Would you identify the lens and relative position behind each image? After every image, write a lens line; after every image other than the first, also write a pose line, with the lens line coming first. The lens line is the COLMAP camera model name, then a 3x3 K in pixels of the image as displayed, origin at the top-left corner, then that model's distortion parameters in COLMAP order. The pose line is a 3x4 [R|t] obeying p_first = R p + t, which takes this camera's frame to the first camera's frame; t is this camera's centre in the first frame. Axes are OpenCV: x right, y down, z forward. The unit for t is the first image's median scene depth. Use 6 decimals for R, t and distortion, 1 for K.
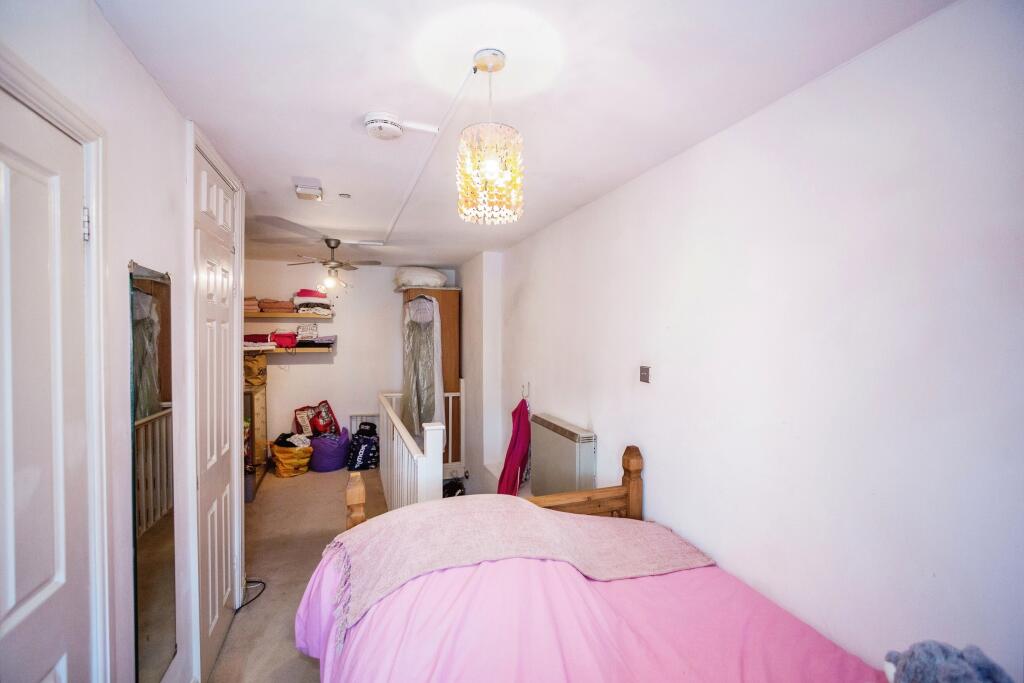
lens RADIAL K [[444.7, 0, 513.9], [0, 444.7, 329.2], [0, 0, 1]] dist [-0.048895, 0.015468]
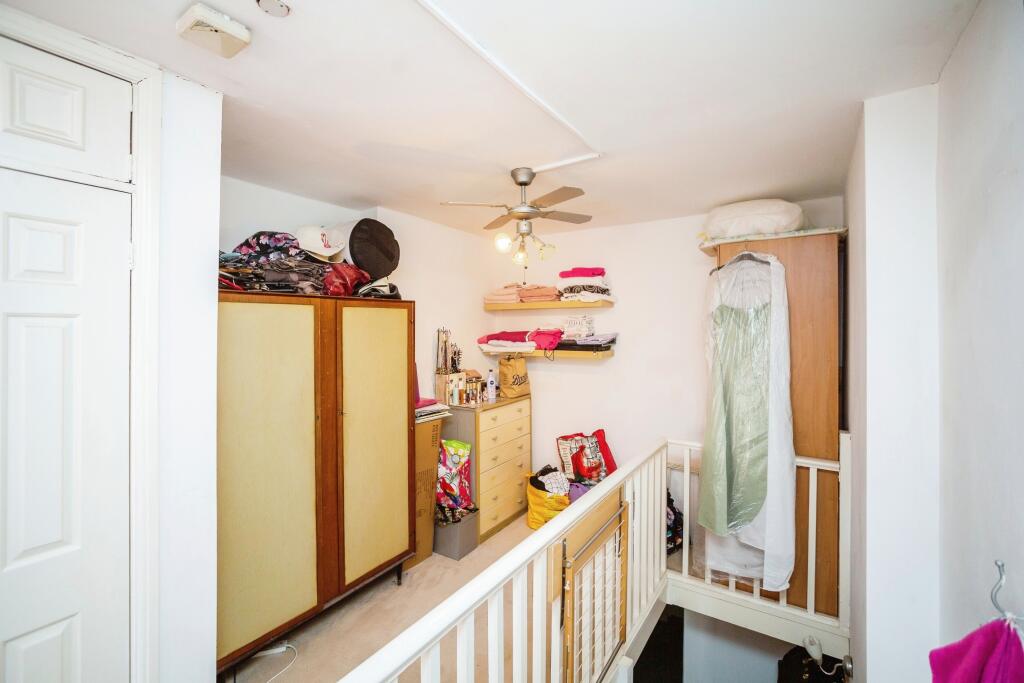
lens RADIAL K [[444.7, 0, 513.9], [0, 444.7, 329.2], [0, 0, 1]] dist [-0.048895, 0.015468]
pose [[0.567314, -0.004619, -0.823488, 0.055344], [0.006037, 0.999981, -0.001450, 0.008731], [0.823479, -0.004149, 0.567331, 0.530180]]
